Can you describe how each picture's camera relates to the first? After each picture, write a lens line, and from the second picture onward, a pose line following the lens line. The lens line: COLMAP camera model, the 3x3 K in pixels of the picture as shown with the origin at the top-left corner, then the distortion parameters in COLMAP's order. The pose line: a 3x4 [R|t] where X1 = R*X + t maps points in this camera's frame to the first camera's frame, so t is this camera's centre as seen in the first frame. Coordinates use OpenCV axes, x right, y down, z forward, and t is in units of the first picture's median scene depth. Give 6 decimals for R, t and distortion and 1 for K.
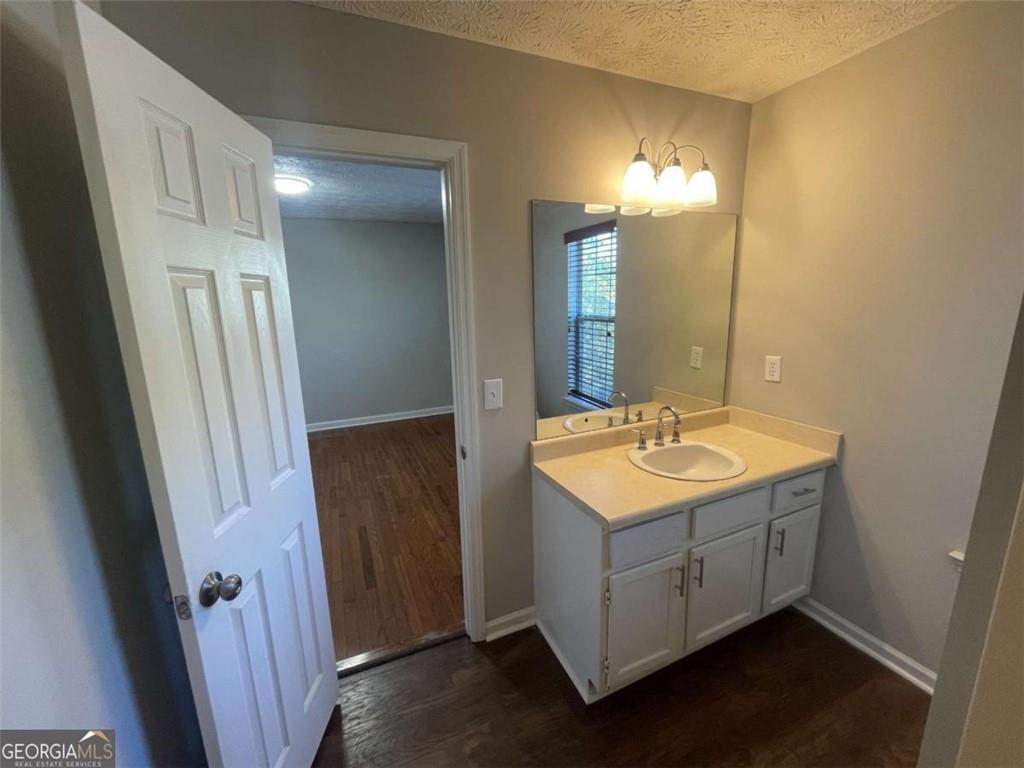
lens RADIAL K [[412.1, 0, 508.9], [0, 412.1, 386.8], [0, 0, 1]] dist [-0.000254, -0.000250]
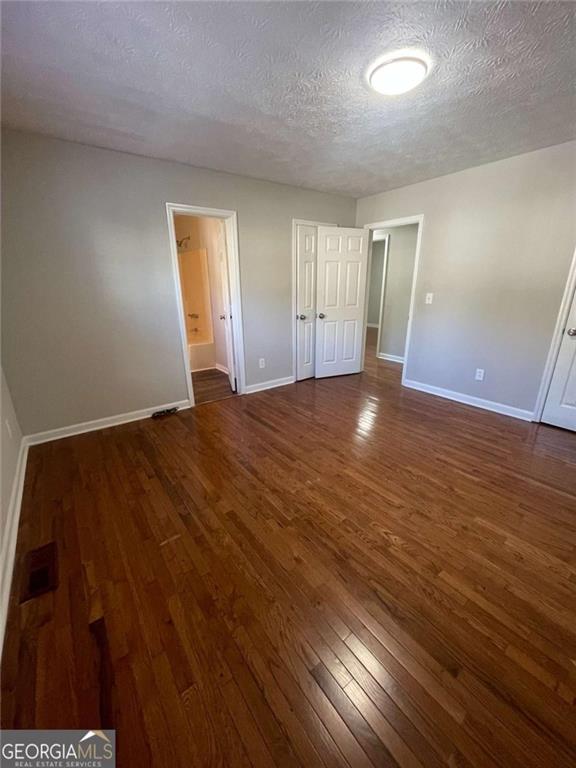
lens RADIAL K [[310.6, 0, 291.4], [0, 310.6, 381.0], [0, 0, 1]] dist [-0.001339, -0.000153]
pose [[-0.973205, 0.101349, -0.206397, -0.199139], [-0.012837, 0.872273, 0.488850, -0.321625], [0.229579, 0.478401, -0.847600, 1.795564]]
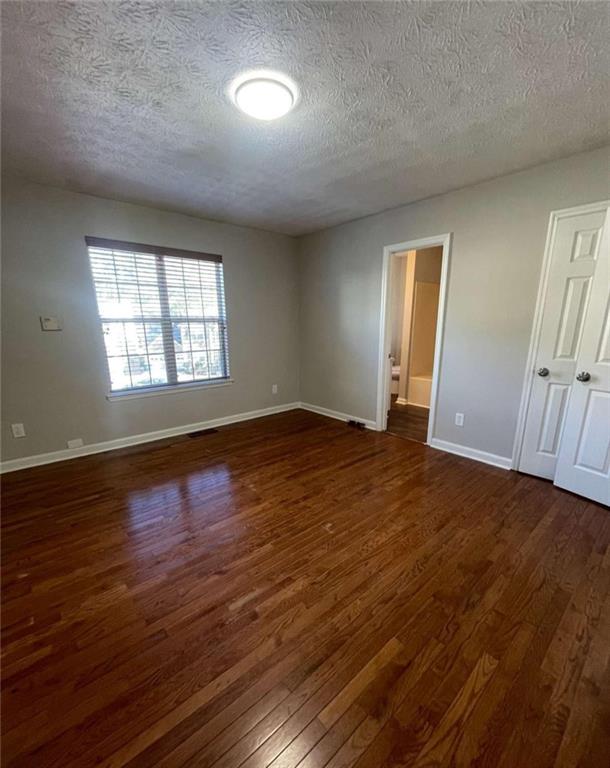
lens RADIAL K [[329.0, 0, 303.5], [0, 329.0, 403.1], [0, 0, 1]] dist [0.000337, -0.000077]
pose [[-0.300530, -0.208850, 0.930625, -1.258478], [0.204509, 0.938926, 0.276756, -0.179672], [-0.931589, 0.273495, -0.239464, 1.291405]]
